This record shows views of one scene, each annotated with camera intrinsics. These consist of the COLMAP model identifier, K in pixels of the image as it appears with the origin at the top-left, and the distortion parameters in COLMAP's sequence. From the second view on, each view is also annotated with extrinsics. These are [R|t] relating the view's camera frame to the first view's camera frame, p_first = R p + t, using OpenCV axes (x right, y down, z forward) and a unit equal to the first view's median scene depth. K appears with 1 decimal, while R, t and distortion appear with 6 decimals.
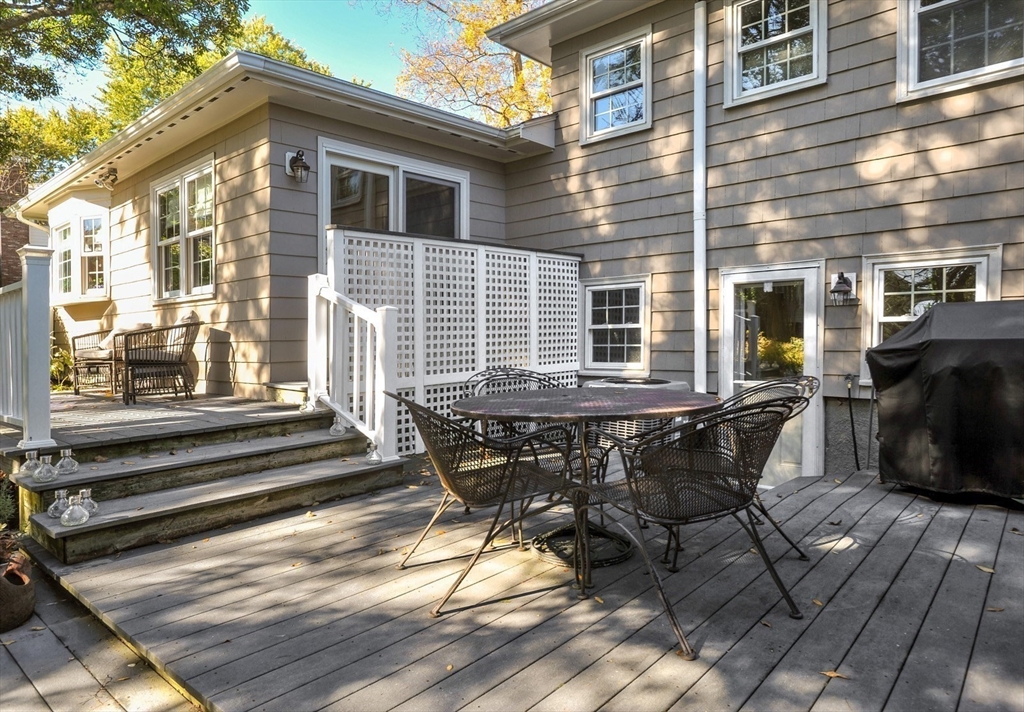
lens RADIAL K [[612.7, 0, 550.7], [0, 612.7, 355.7], [0, 0, 1]] dist [0.003669, 0.001178]
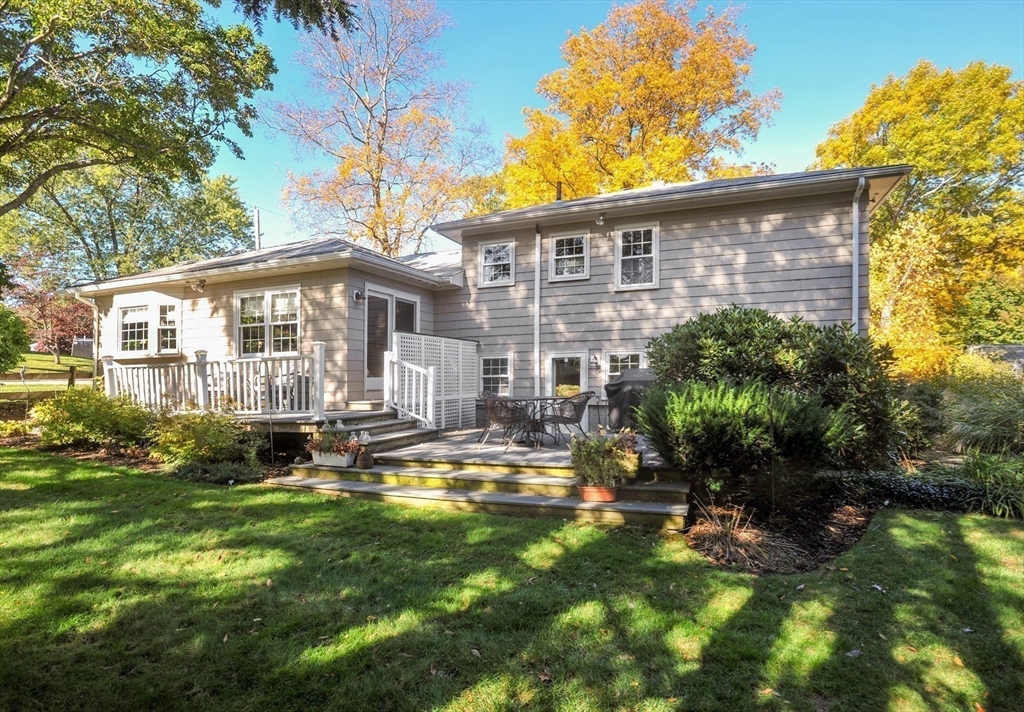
lens RADIAL K [[558.1, 0, 510.6], [0, 558.1, 392.3], [0, 0, 1]] dist [0.035416, 0.000334]
pose [[0.941886, 0.000099, 0.335933, -0.540987], [0.008314, 0.999687, -0.023605, 0.059247], [-0.335830, 0.025026, 0.941590, -0.905438]]
